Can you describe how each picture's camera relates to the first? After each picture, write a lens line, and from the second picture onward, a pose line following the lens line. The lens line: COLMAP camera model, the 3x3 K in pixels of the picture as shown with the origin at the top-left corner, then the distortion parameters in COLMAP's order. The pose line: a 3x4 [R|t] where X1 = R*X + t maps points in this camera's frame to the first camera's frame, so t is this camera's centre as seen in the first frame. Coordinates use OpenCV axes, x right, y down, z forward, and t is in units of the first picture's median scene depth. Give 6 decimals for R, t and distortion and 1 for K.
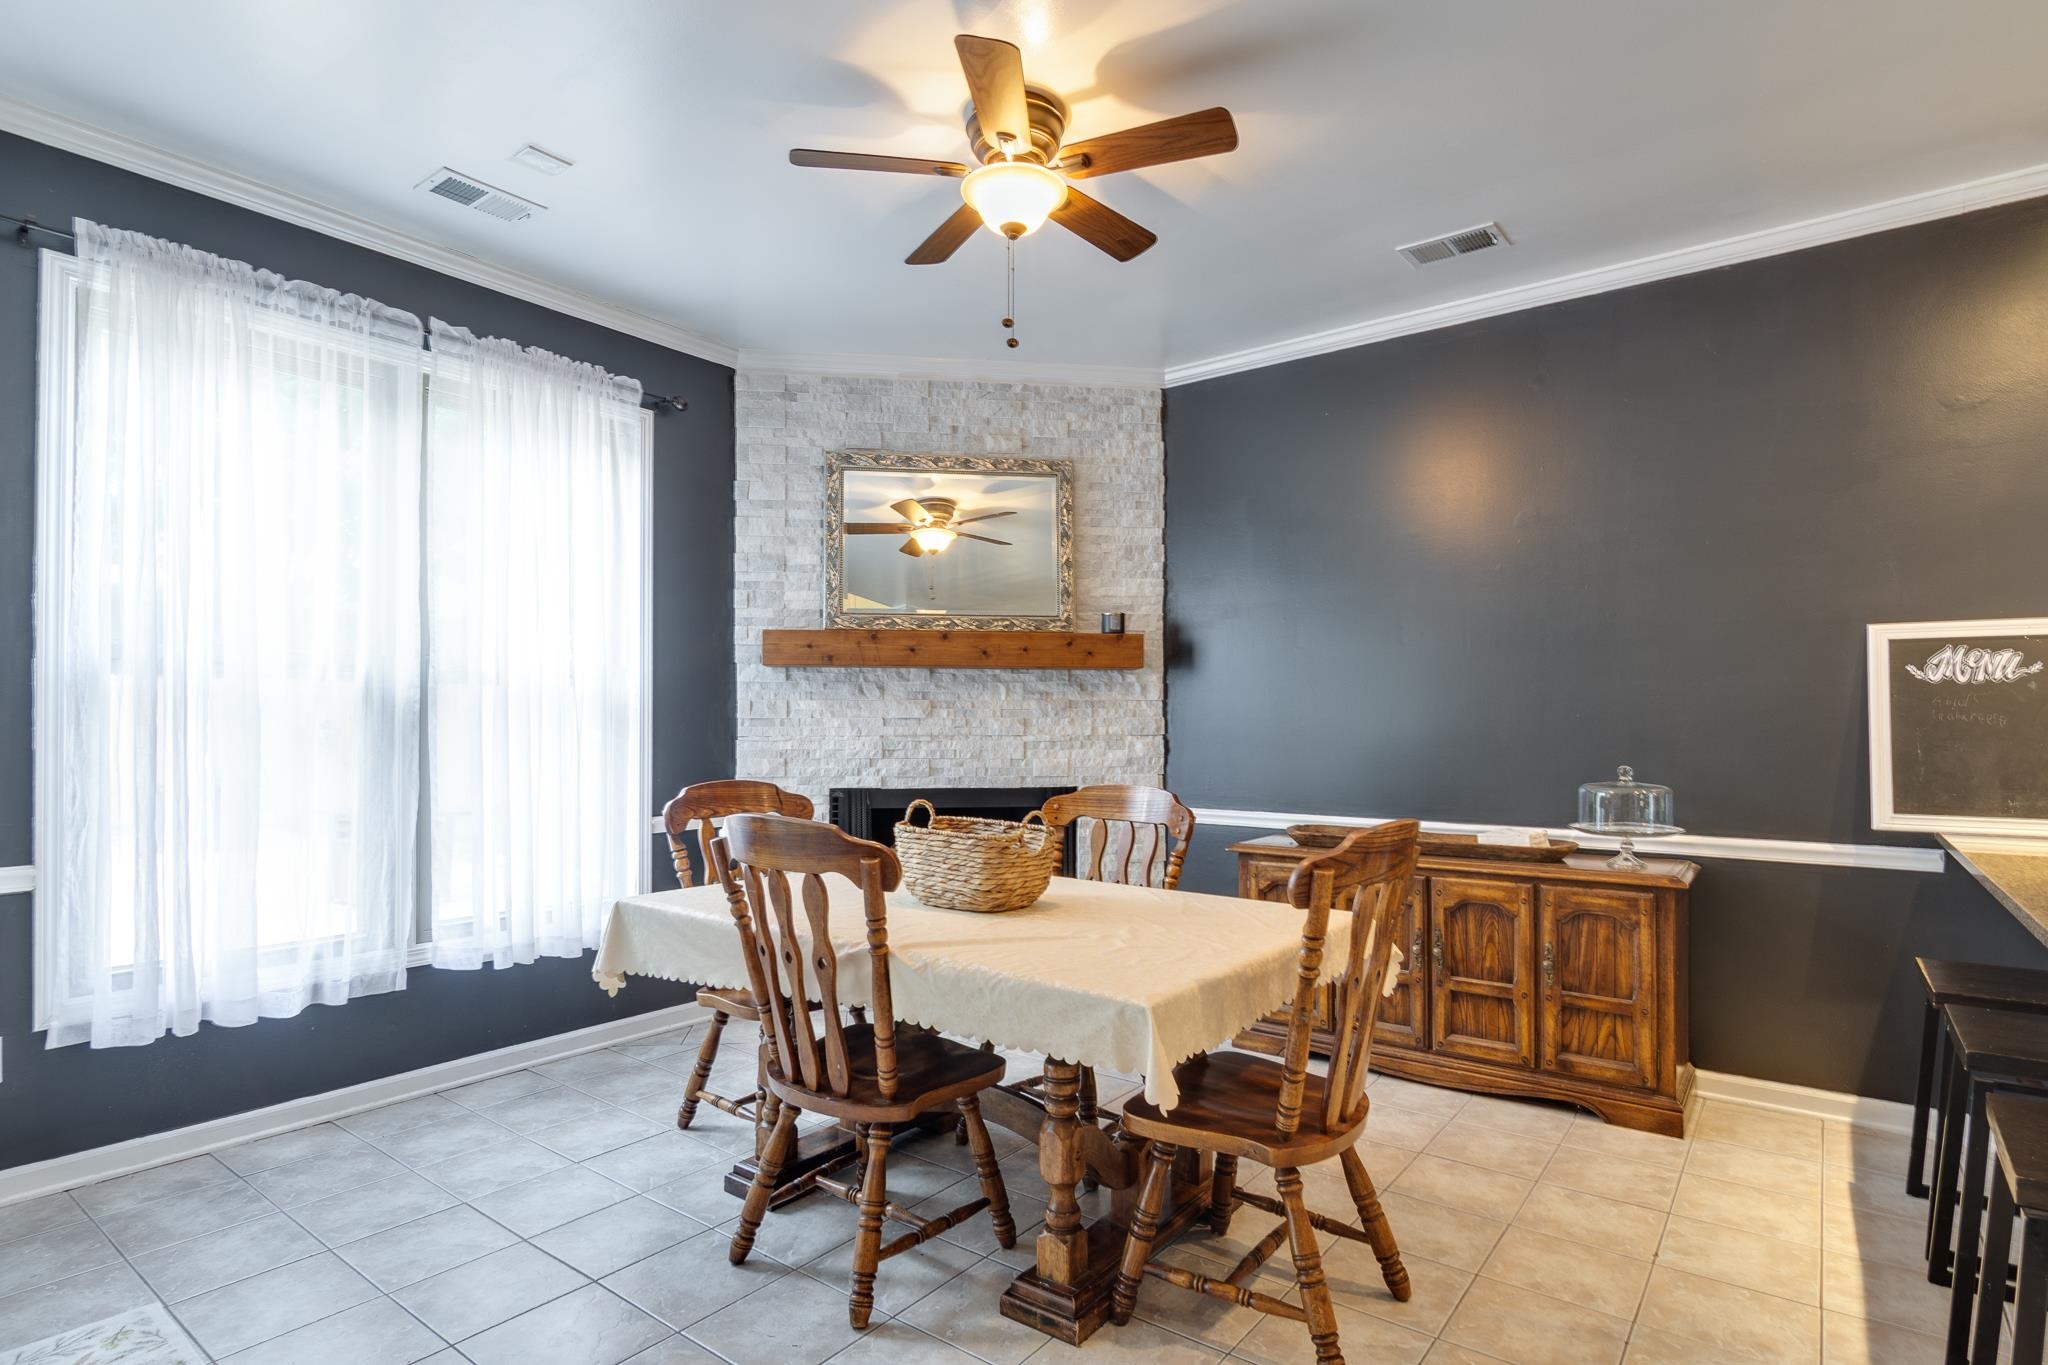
lens RADIAL K [[1065.4, 0, 1007.1], [0, 1065.4, 711.4], [0, 0, 1]] dist [-0.003314, 0.000728]
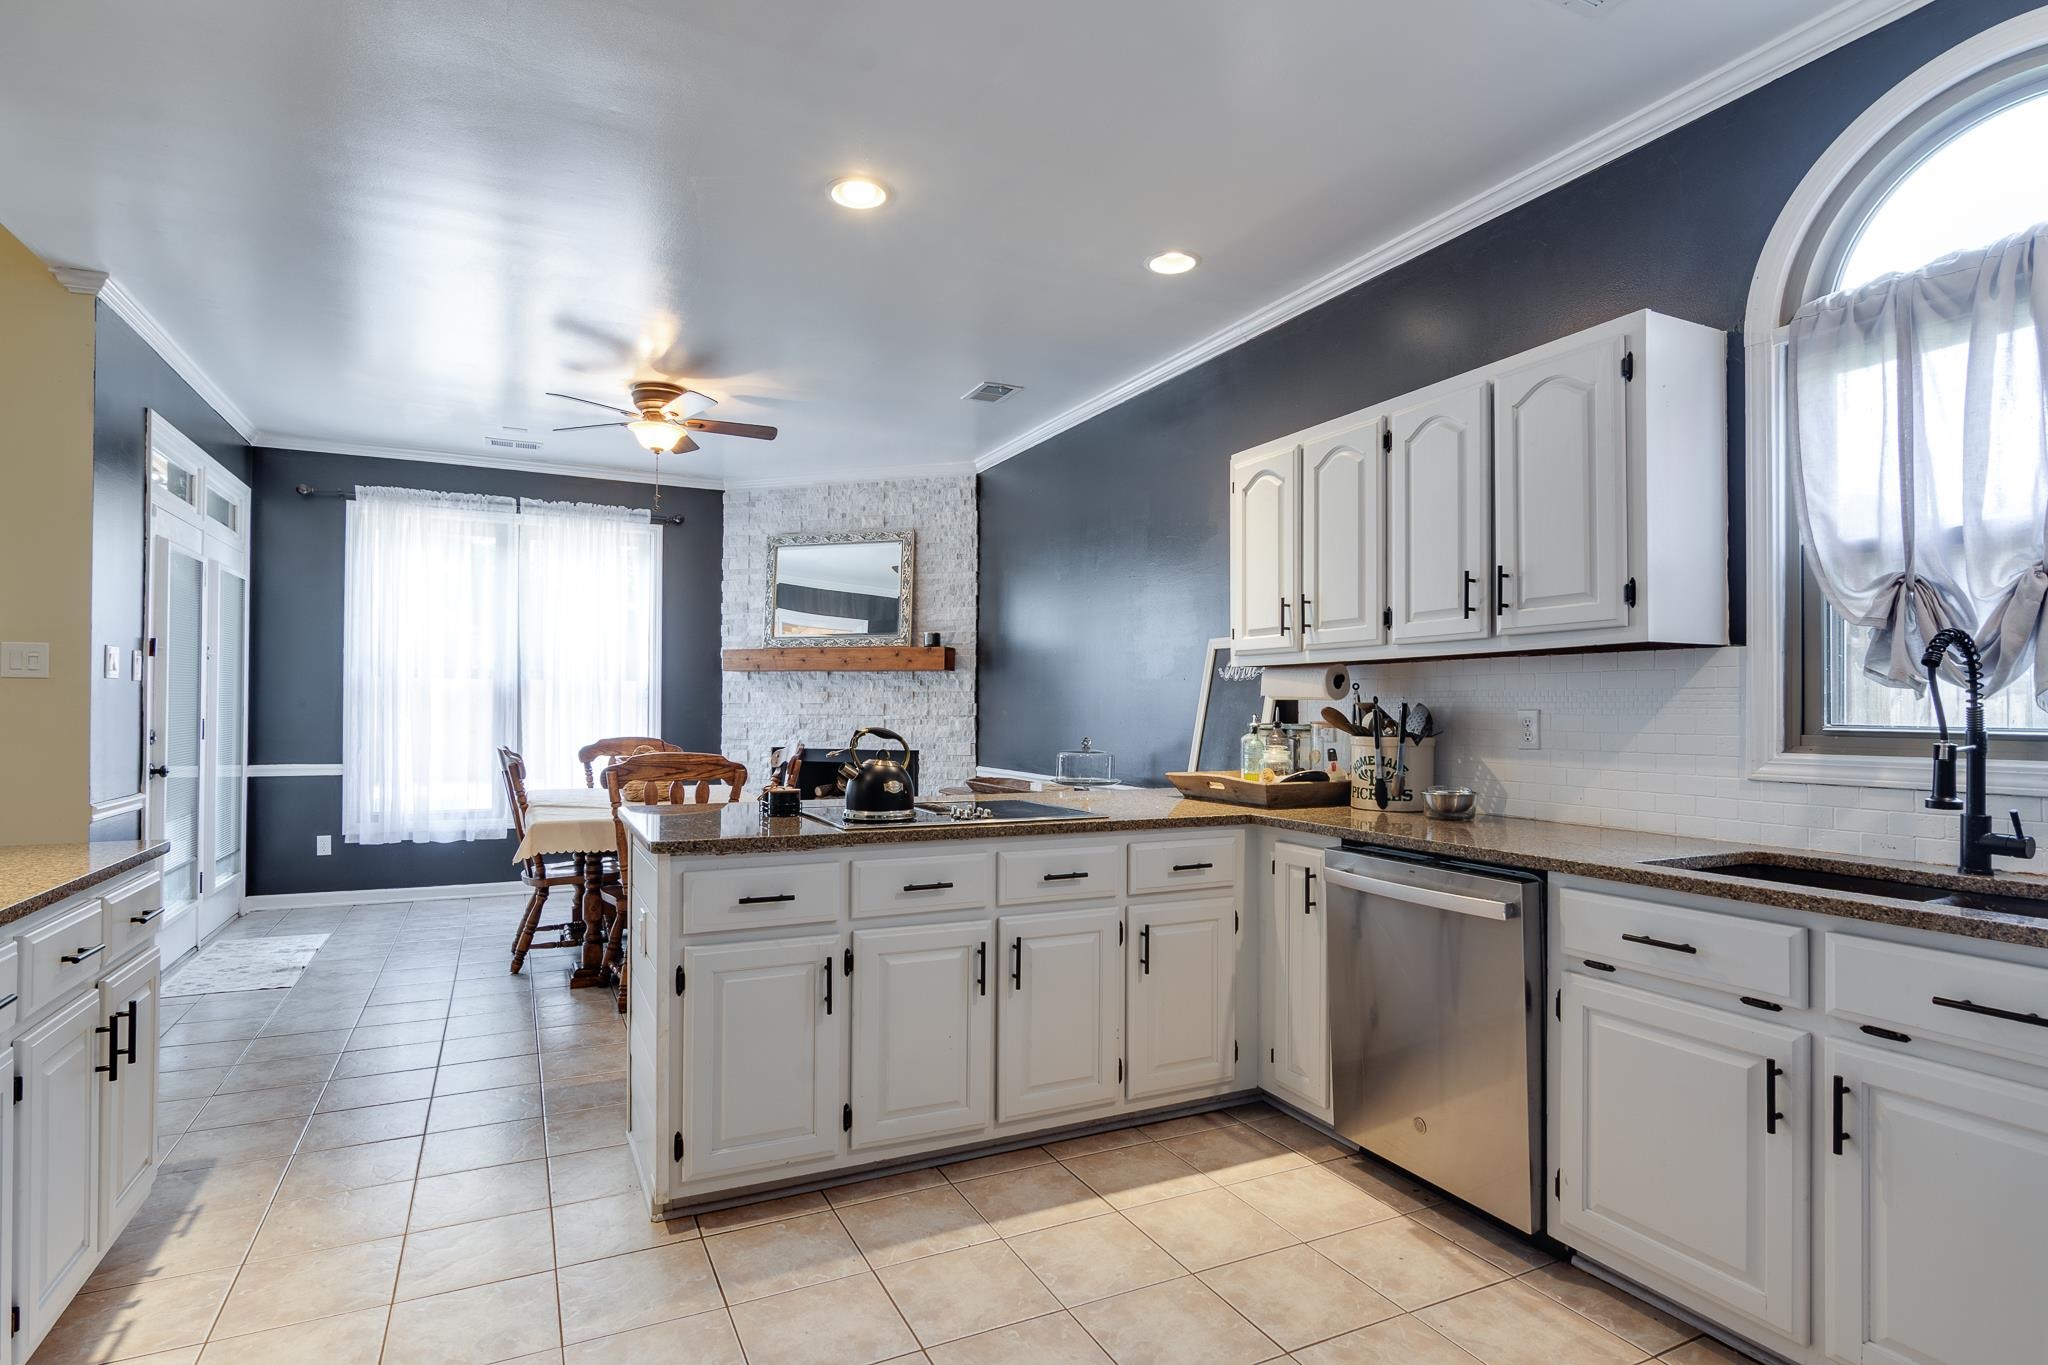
lens RADIAL K [[1037.8, 0, 1018.1], [0, 1037.8, 691.3], [0, 0, 1]] dist [-0.004160, 0.002799]
pose [[0.898358, -0.000762, -0.439263, 0.857270], [-0.002663, 0.999971, -0.007180, -0.001390], [0.439256, 0.007620, 0.898330, -0.237108]]
